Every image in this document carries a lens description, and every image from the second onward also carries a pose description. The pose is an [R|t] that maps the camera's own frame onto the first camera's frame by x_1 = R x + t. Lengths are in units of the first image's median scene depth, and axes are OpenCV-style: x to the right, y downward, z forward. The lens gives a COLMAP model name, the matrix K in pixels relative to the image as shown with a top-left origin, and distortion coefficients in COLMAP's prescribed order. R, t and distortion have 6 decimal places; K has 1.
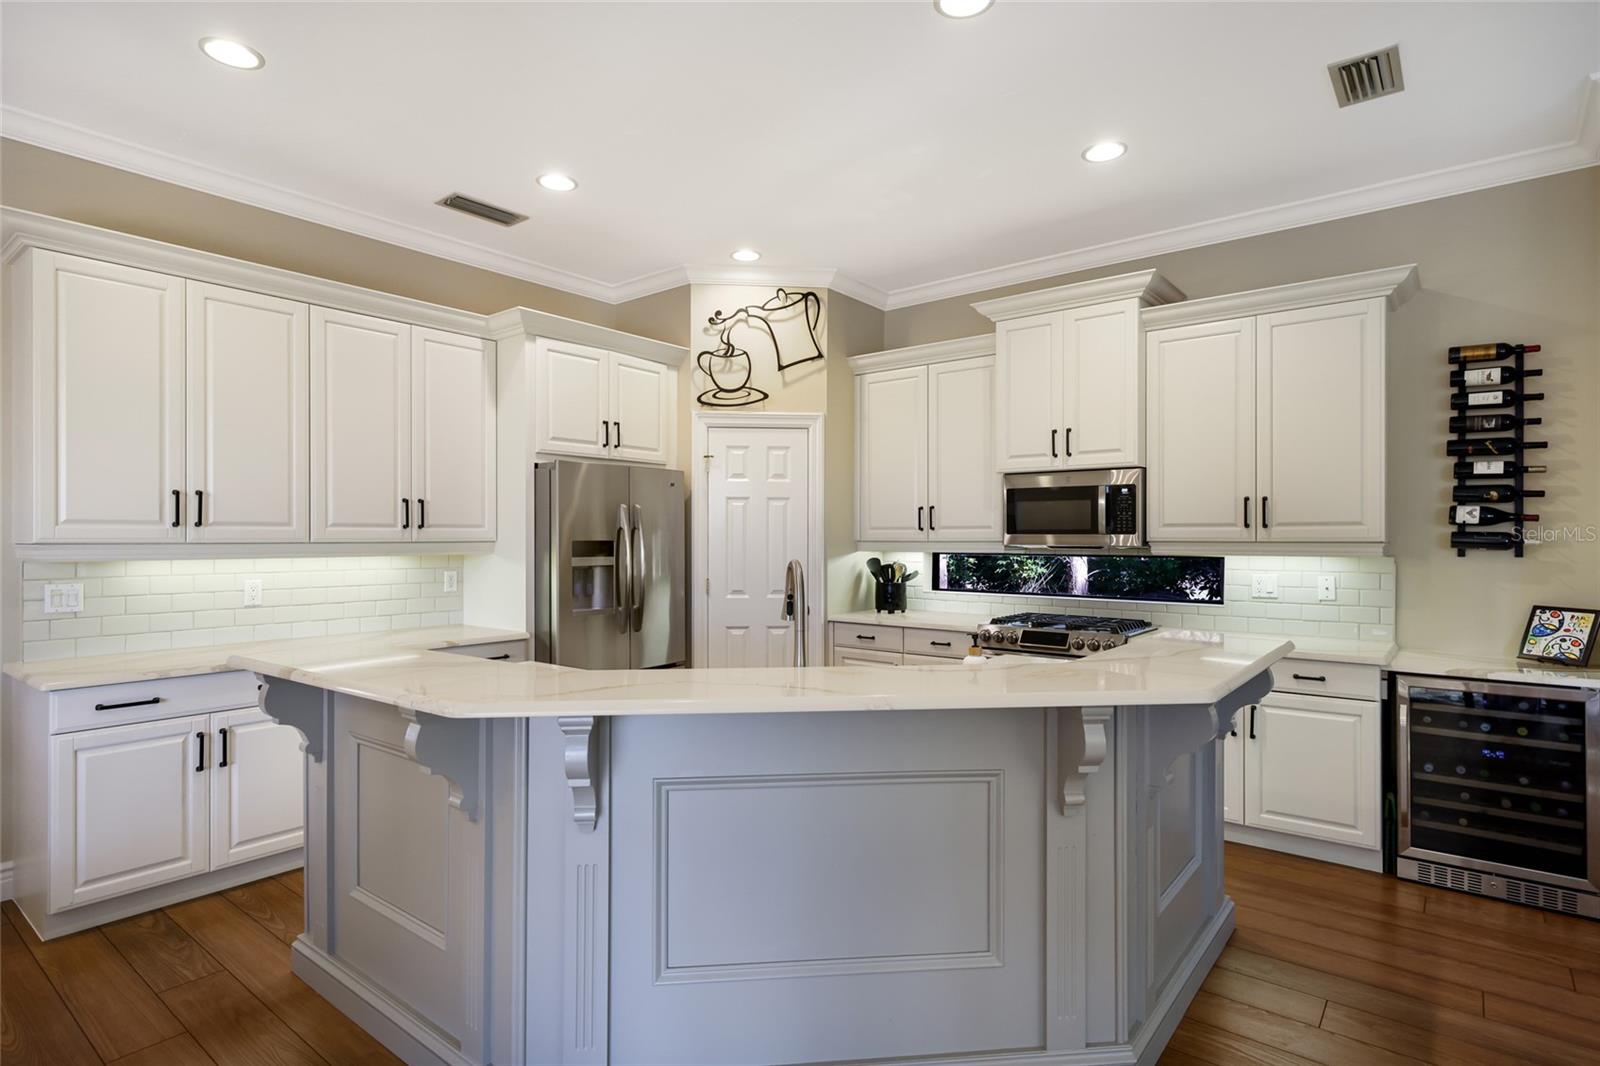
lens RADIAL K [[820.6, 0, 790.6], [0, 820.6, 536.6], [0, 0, 1]] dist [-0.005701, -0.000398]
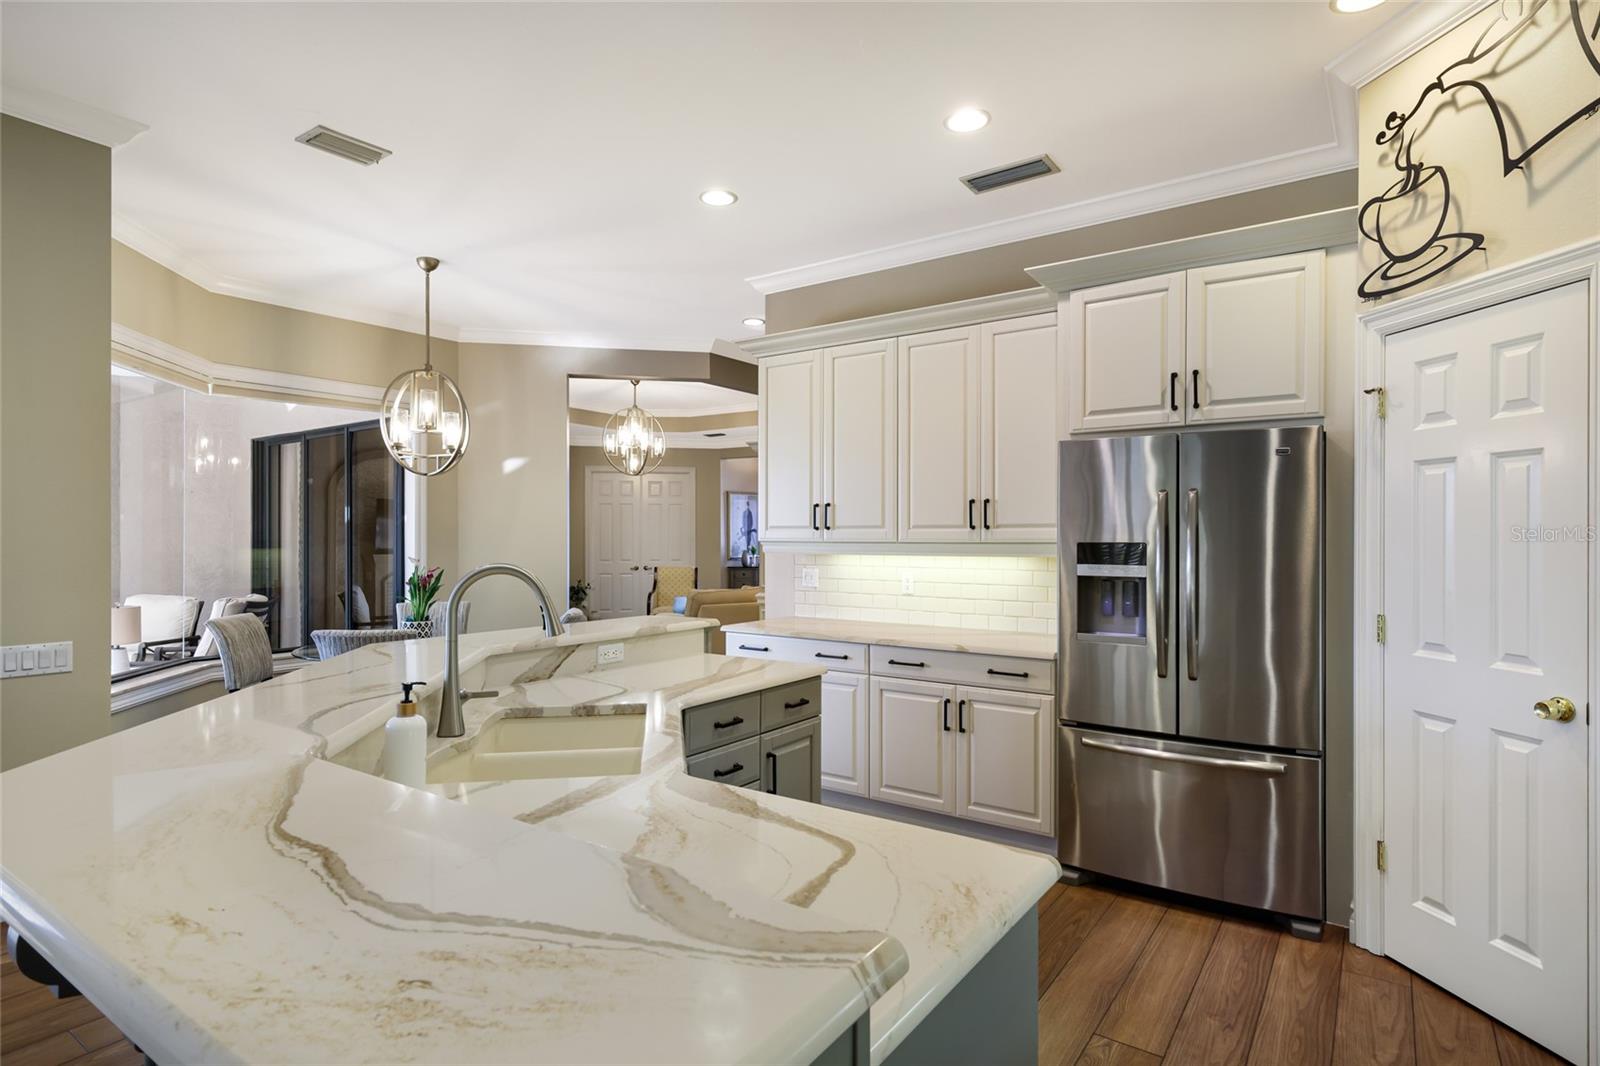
lens RADIAL K [[856.9, 0, 795.7], [0, 856.9, 531.2], [0, 0, 1]] dist [0.018752, 0.000578]
pose [[0.053652, -0.008478, -0.998524, 0.453266], [-0.001378, 0.999962, -0.008564, 0.001442], [0.998559, 0.001835, 0.053638, 0.584902]]
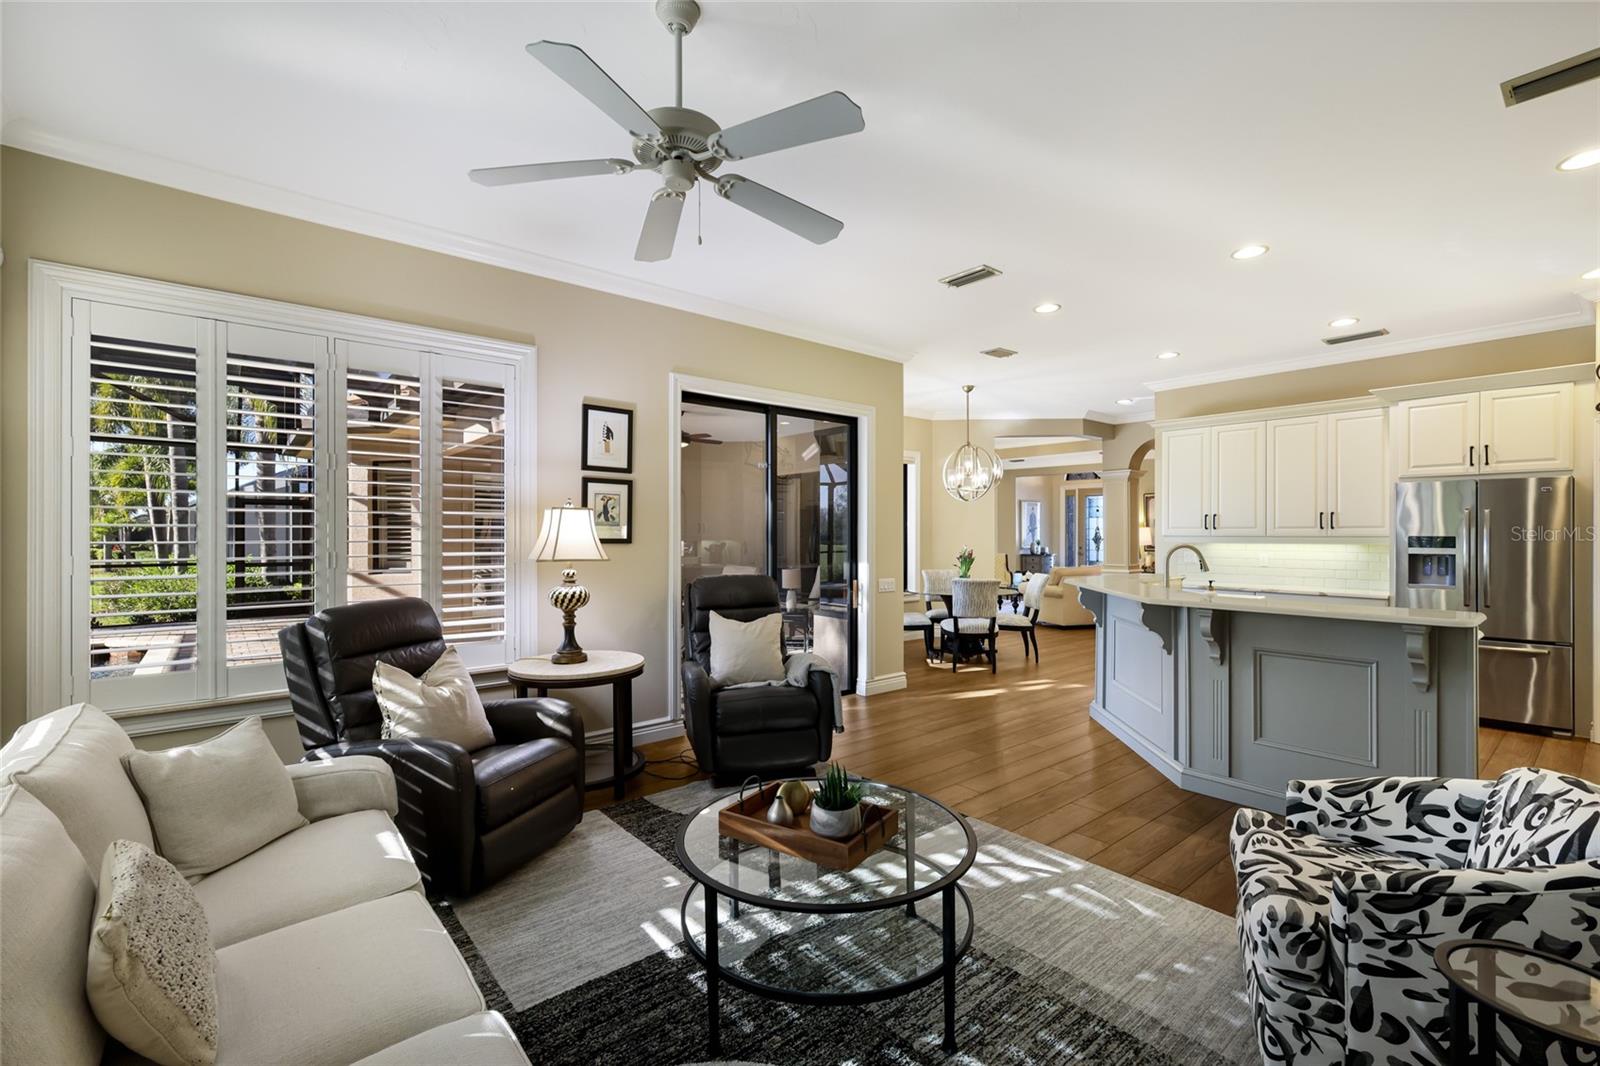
lens RADIAL K [[702.2, 0, 793.2], [0, 702.2, 529.8], [0, 0, 1]] dist [0.004676, 0.000805]
pose [[-0.199281, -0.005721, -0.979926, 1.022461], [-0.000455, 0.999983, -0.005746, 0.000948], [0.979942, -0.000699, -0.199280, 0.138372]]
